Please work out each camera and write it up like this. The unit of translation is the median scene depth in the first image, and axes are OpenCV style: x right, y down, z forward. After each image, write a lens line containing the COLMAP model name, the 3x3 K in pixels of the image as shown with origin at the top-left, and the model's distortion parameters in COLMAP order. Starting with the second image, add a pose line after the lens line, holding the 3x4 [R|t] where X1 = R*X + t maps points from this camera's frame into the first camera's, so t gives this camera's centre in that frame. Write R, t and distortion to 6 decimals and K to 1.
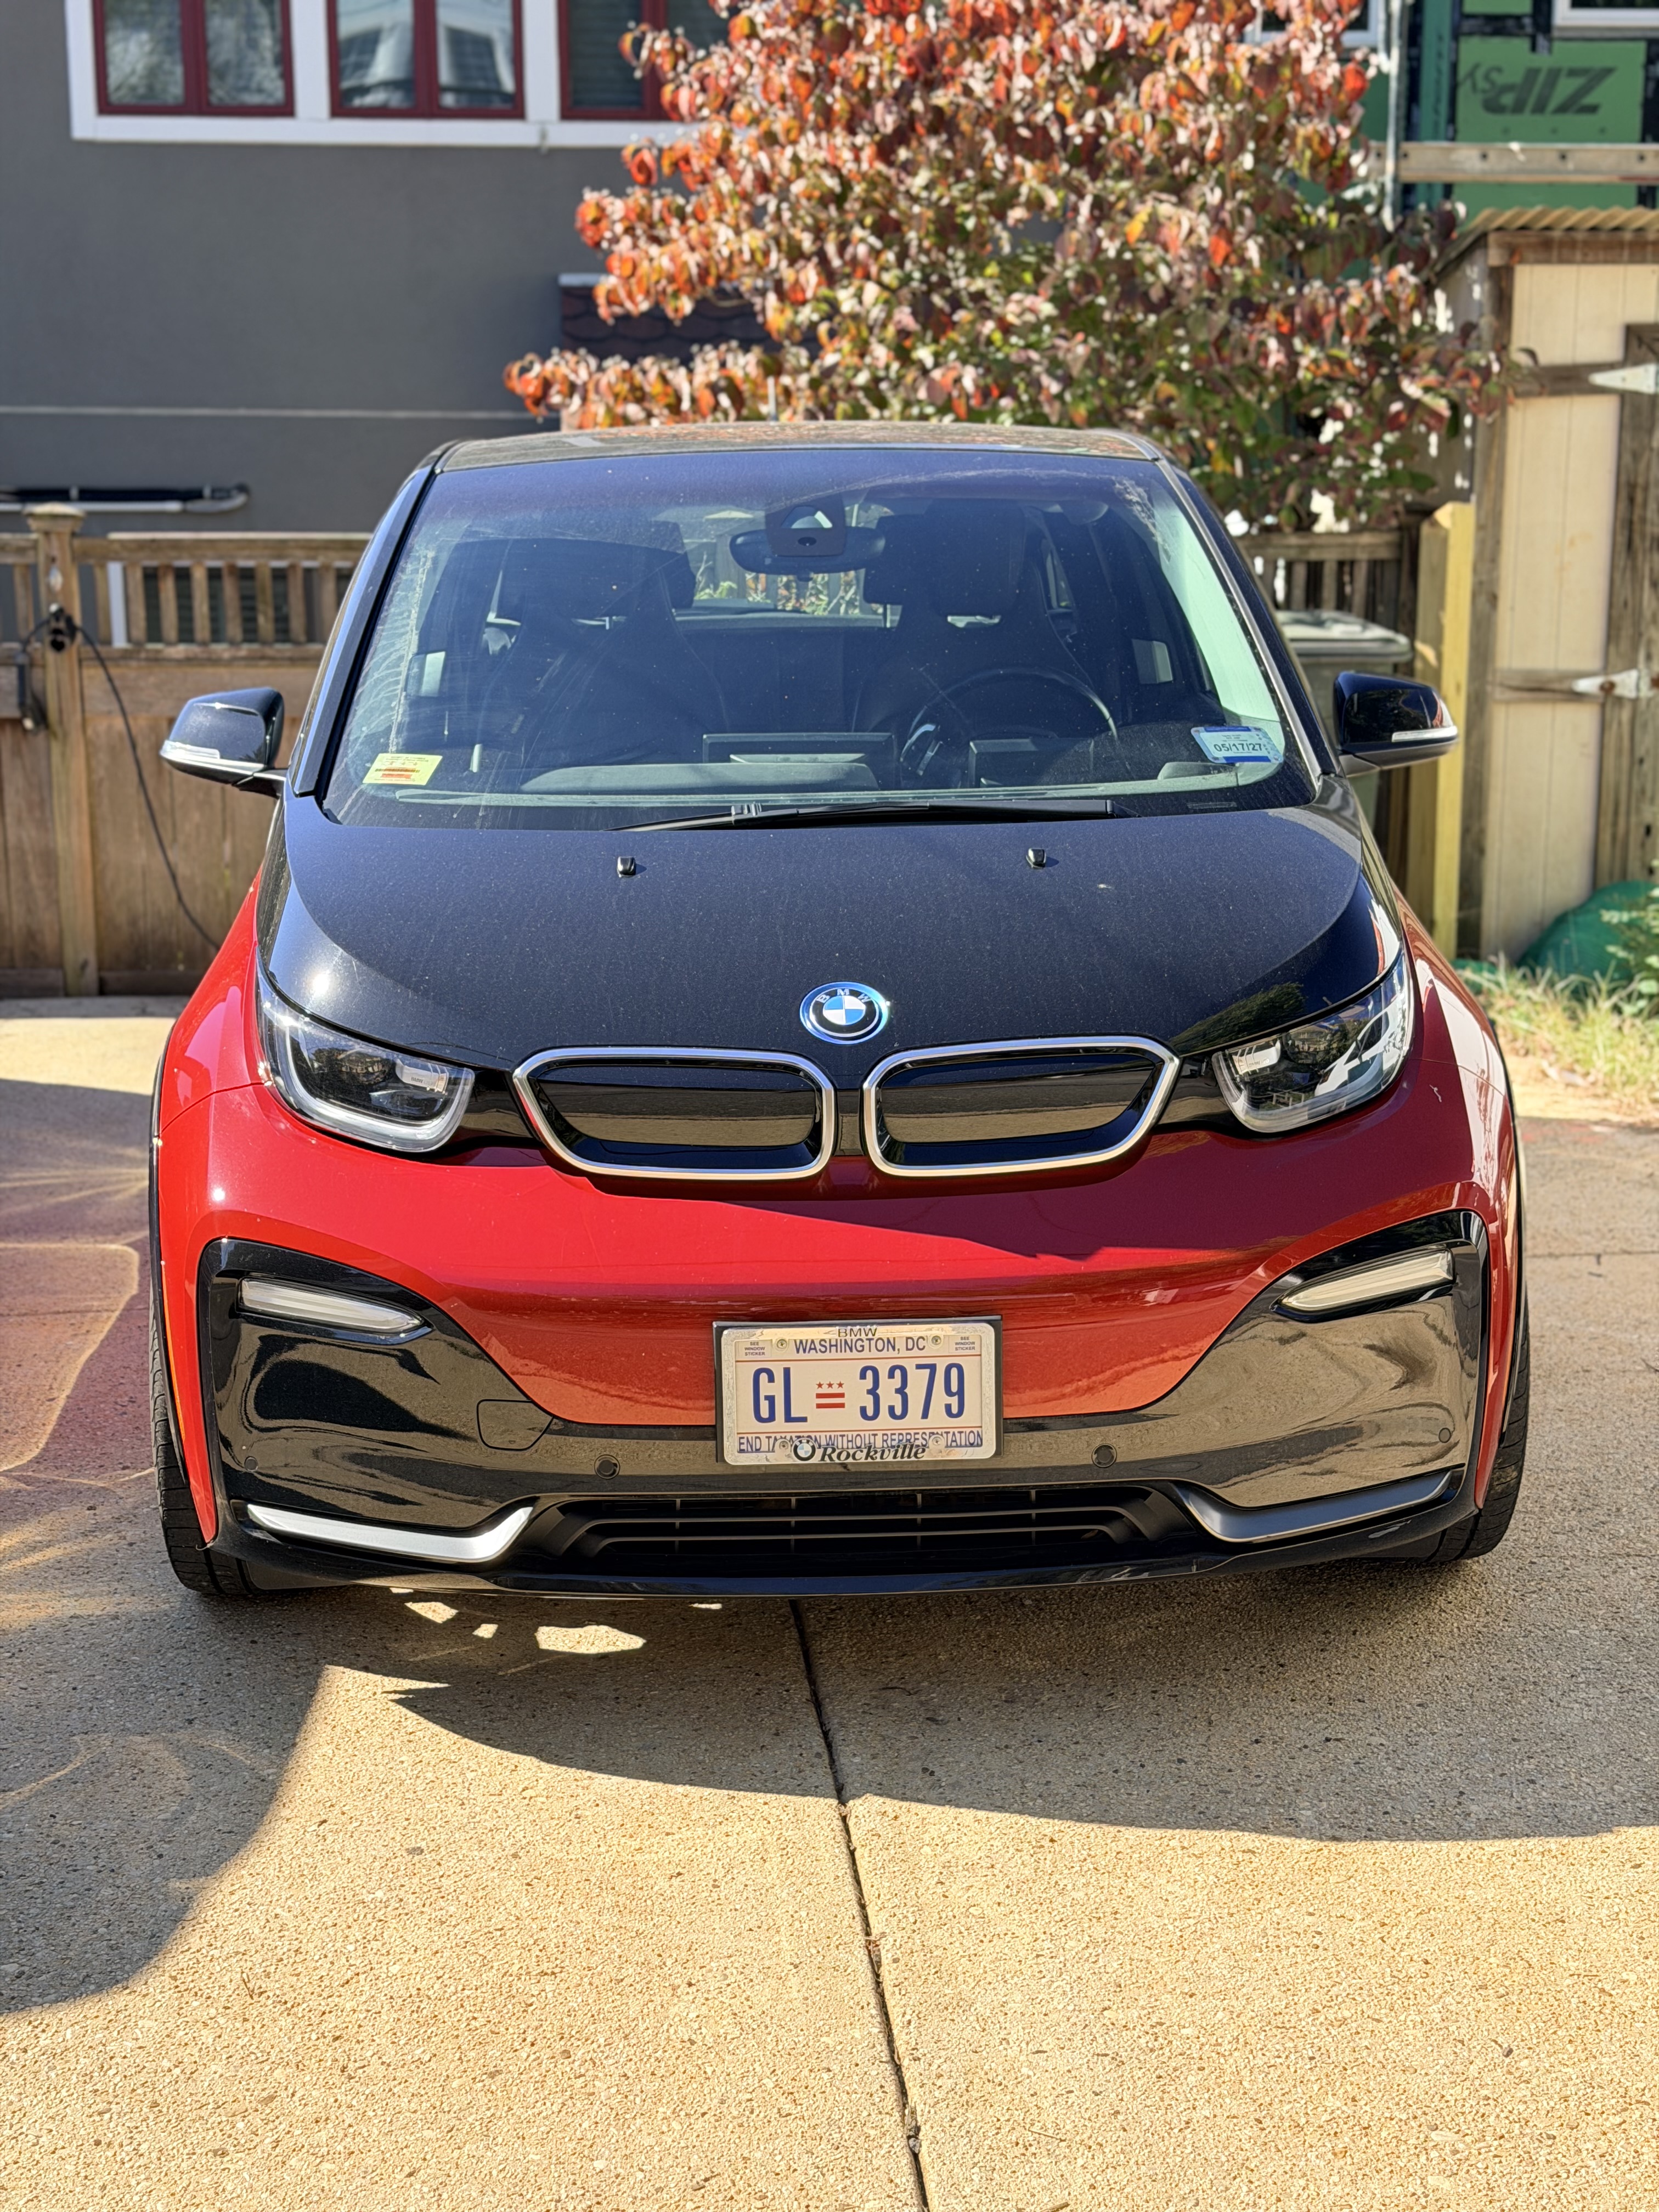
lens RADIAL K [[3109.6, 0, 816.2], [0, 3109.6, 1102.8], [0, 0, 1]] dist [0.115502, 0.000000]
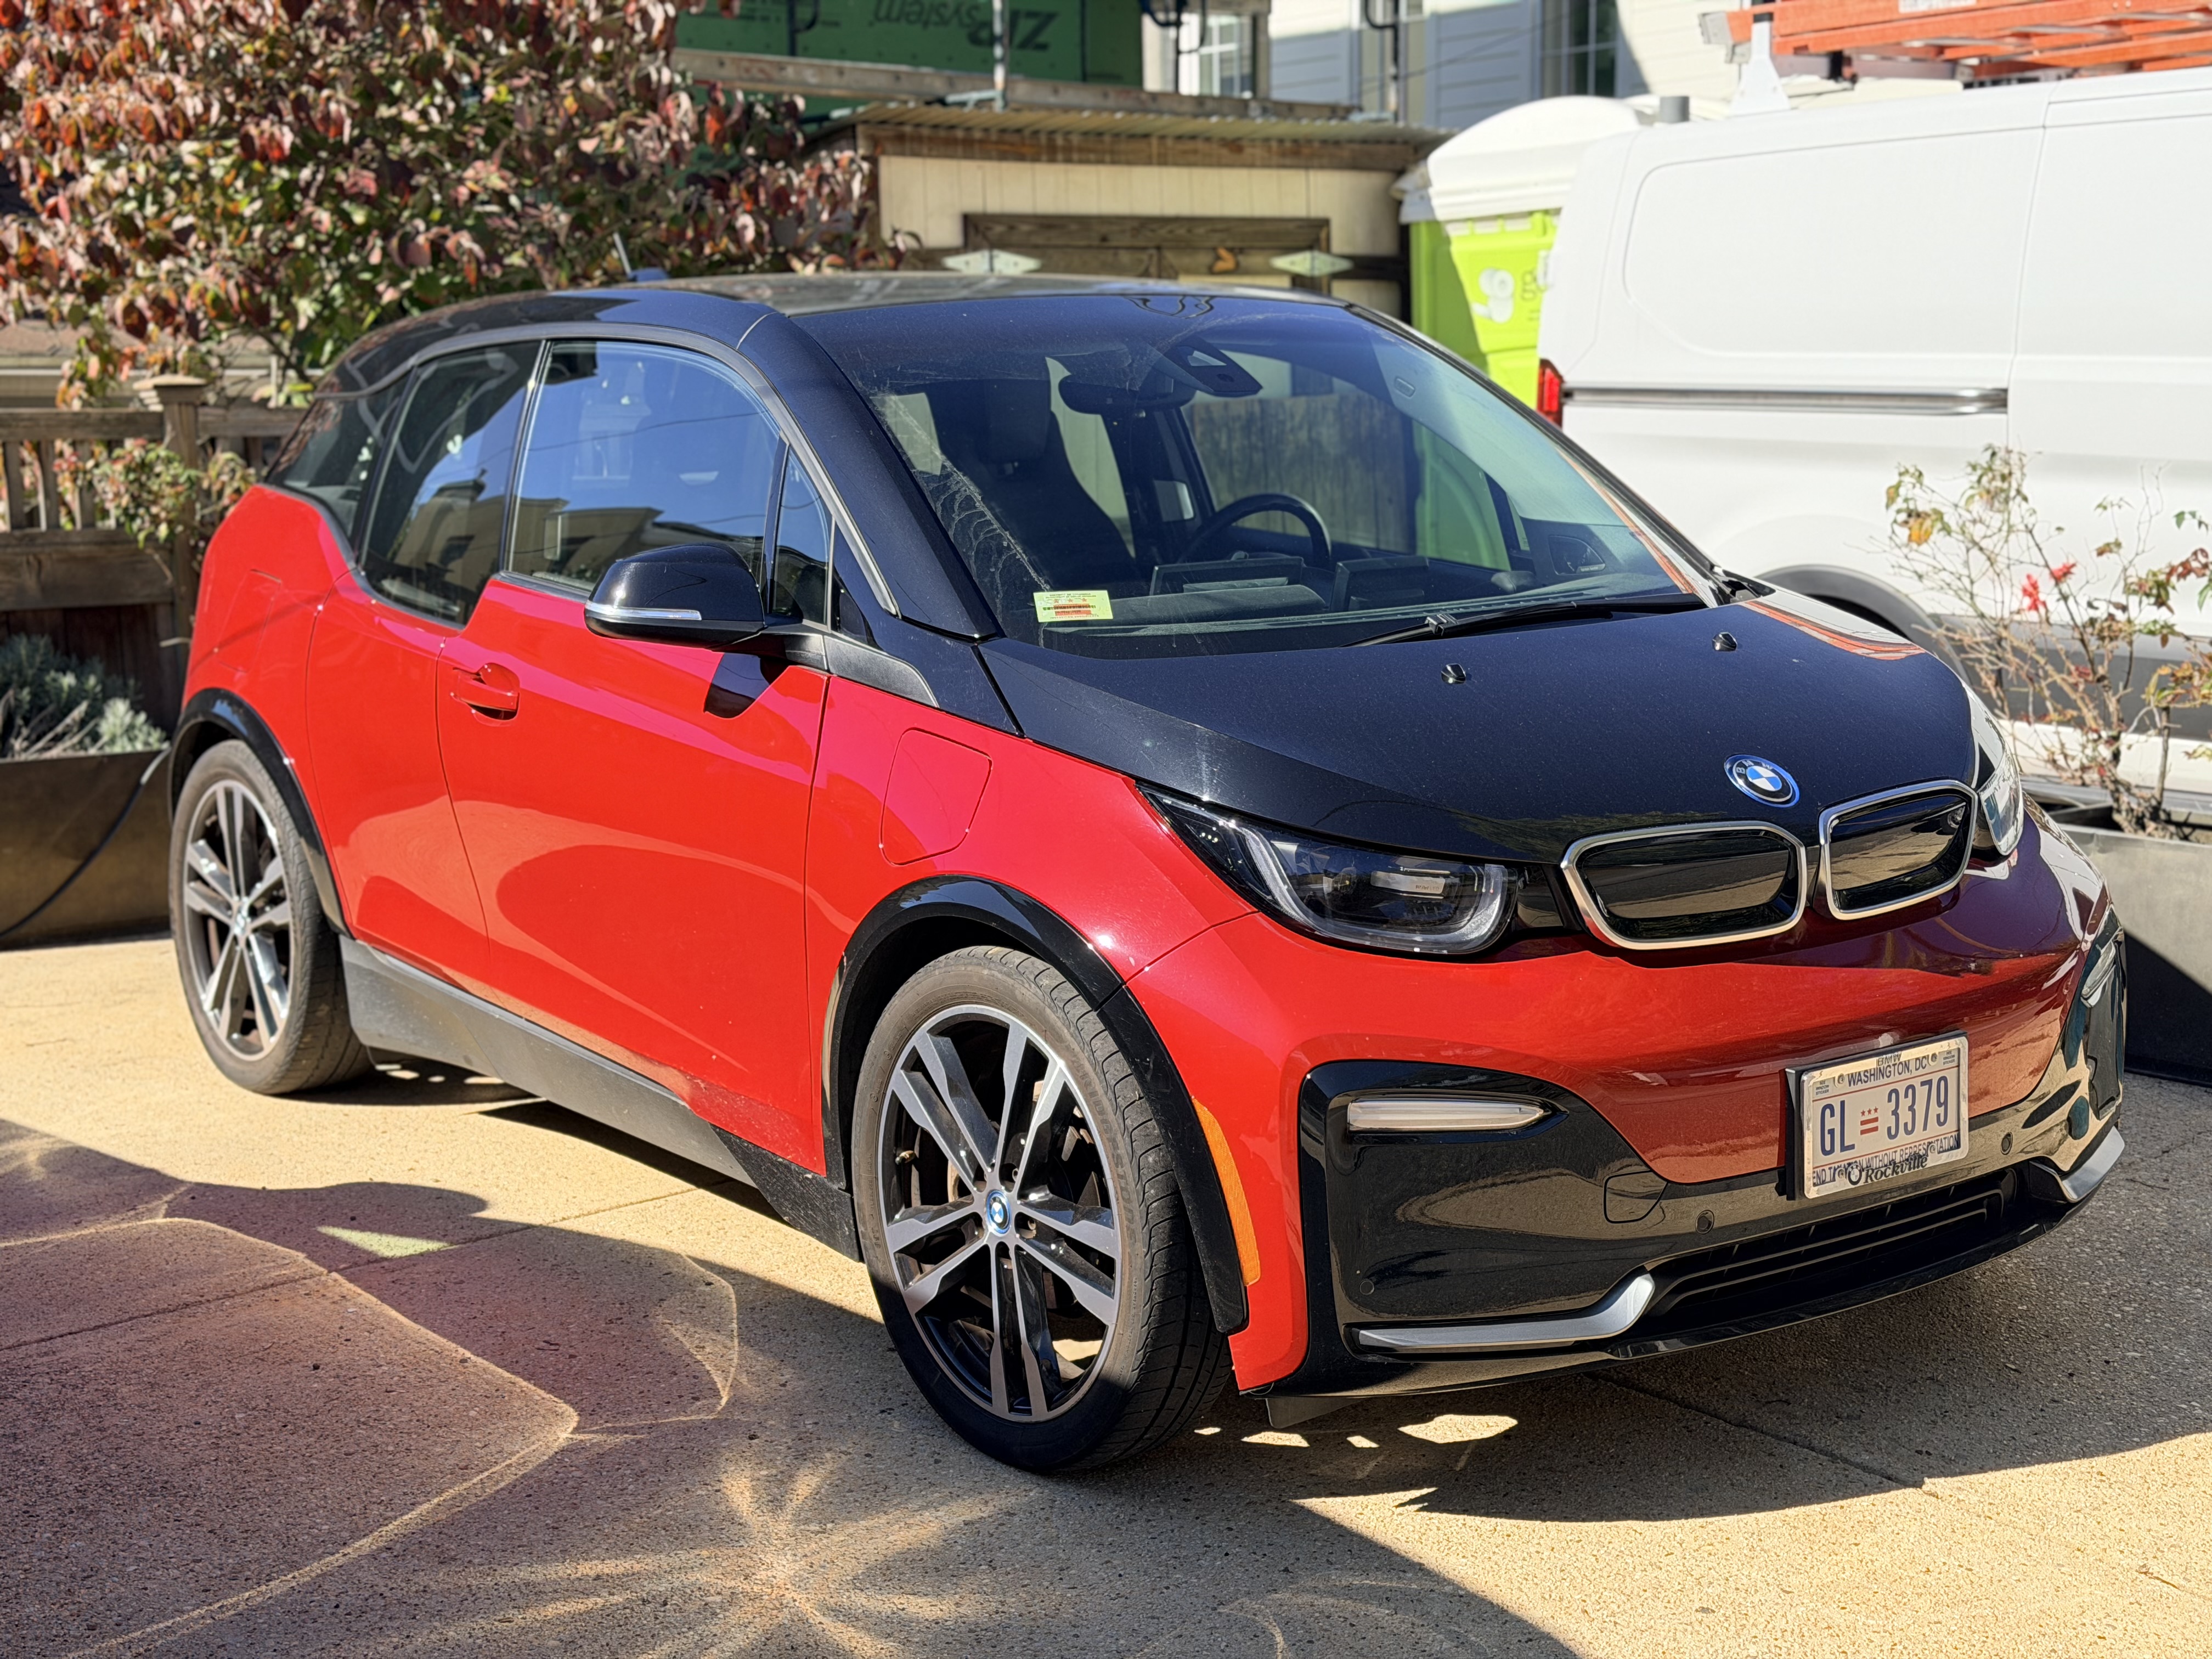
lens RADIAL K [[3109.6, 0, 1105.6], [0, 3109.6, 825.5], [0, 0, 1]] dist [0.115502, 0.000000]
pose [[0.817464, -0.090681, 0.568796, -0.828716], [0.123234, 0.992197, -0.018926, -0.021301], [-0.562642, 0.085567, 0.822261, 0.234470]]
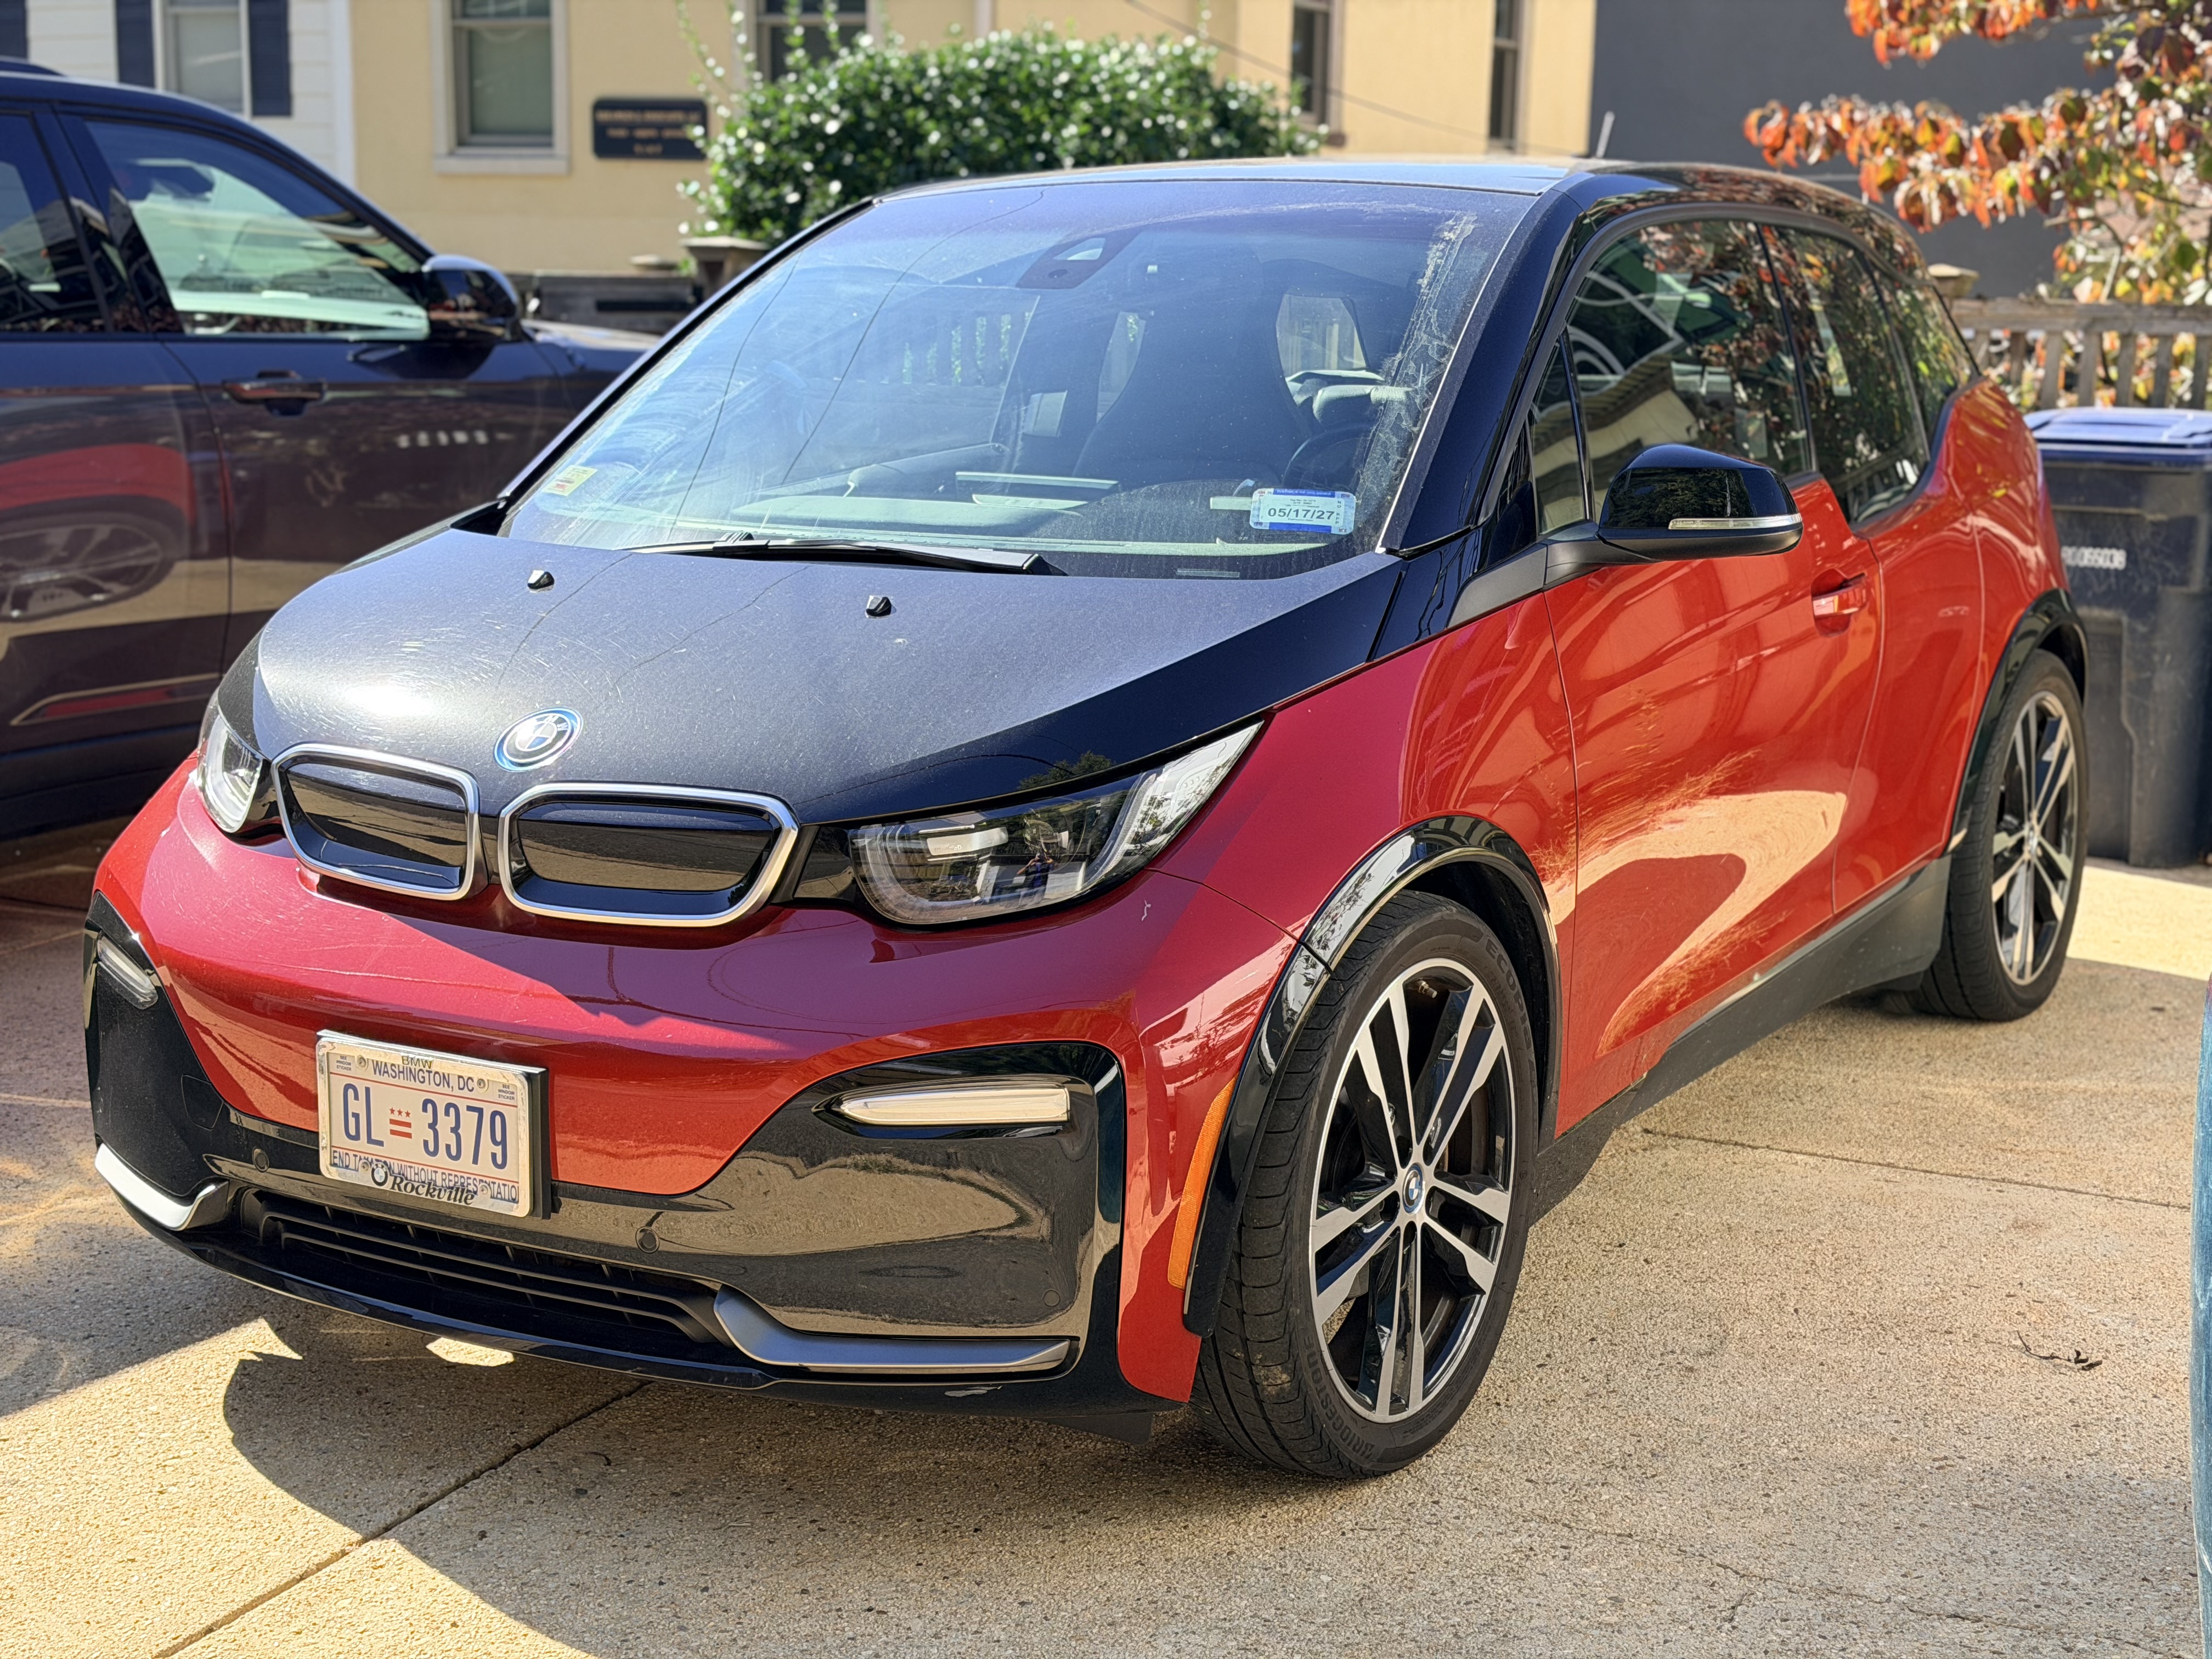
lens RADIAL K [[3109.6, 0, 1108.1], [0, 3109.6, 837.2], [0, 0, 1]] dist [0.115502, 0.000000]
pose [[0.834575, 0.120017, -0.537661, 0.700603], [-0.127787, 0.991536, 0.022976, -0.045050], [0.535868, 0.049531, 0.842848, 0.288283]]
